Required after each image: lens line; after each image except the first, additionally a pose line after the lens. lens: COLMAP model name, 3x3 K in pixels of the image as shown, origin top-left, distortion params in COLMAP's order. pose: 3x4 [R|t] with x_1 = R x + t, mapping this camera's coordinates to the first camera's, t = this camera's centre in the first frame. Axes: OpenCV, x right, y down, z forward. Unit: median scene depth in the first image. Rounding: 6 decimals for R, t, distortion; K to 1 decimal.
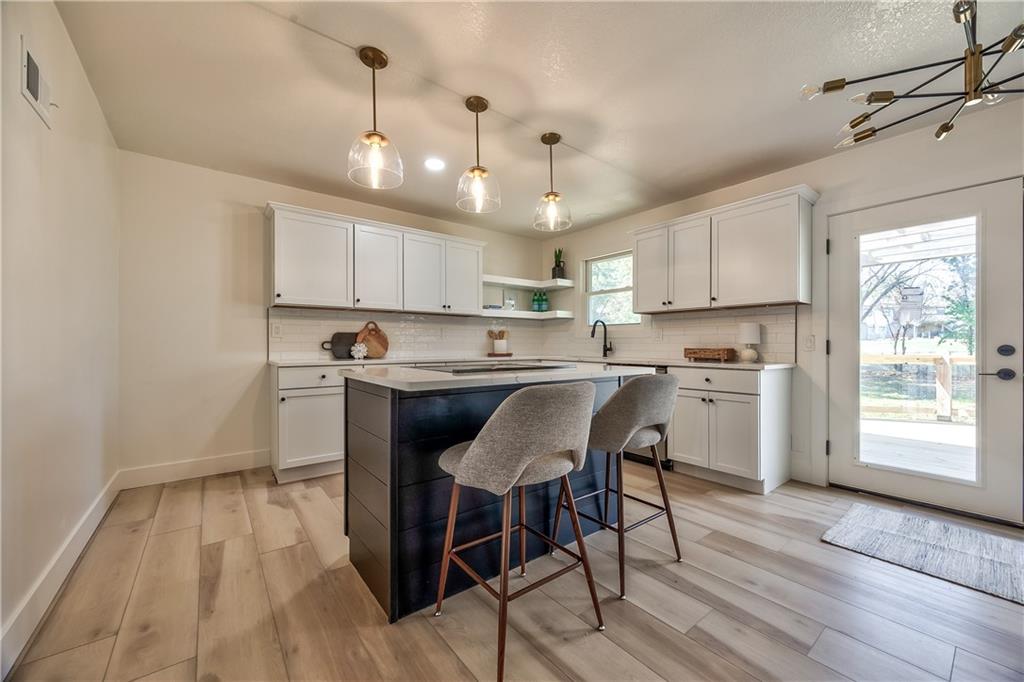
lens RADIAL K [[390.9, 0, 513.4], [0, 390.9, 345.6], [0, 0, 1]] dist [-0.006503, 0.000794]
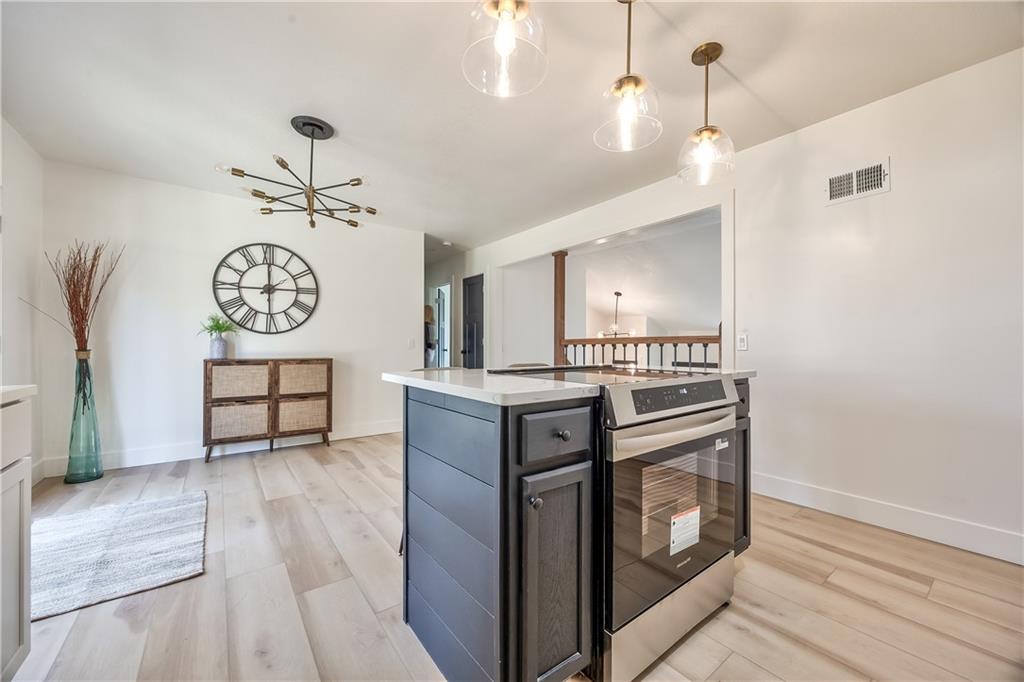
lens RADIAL K [[390.9, 0, 510.9], [0, 390.9, 342.9], [0, 0, 1]] dist [-0.006503, 0.000794]
pose [[-0.999798, -0.003231, 0.019838, 0.071624], [-0.003389, 0.999963, -0.007945, 0.003773], [-0.019811, -0.008011, -0.999772, 1.195920]]
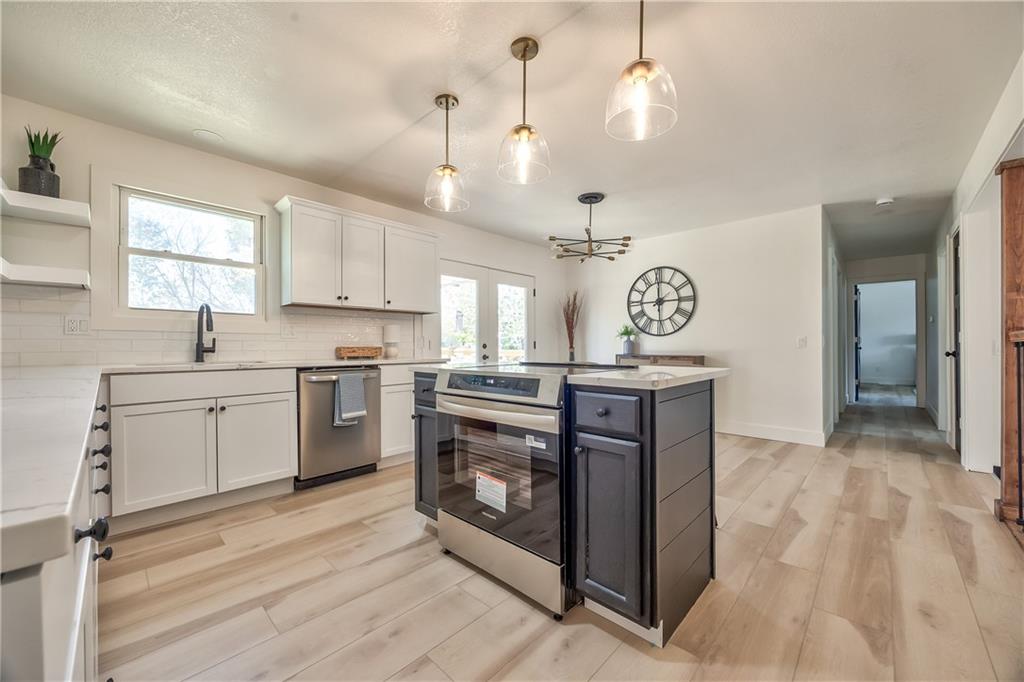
lens RADIAL K [[390.9, 0, 515.2], [0, 390.9, 345.0], [0, 0, 1]] dist [-0.006503, 0.000794]
pose [[-0.149084, -0.001040, 0.988824, -0.640113], [0.002475, 0.999996, 0.001425, 0.001927], [-0.988821, 0.002660, -0.149081, 0.814866]]
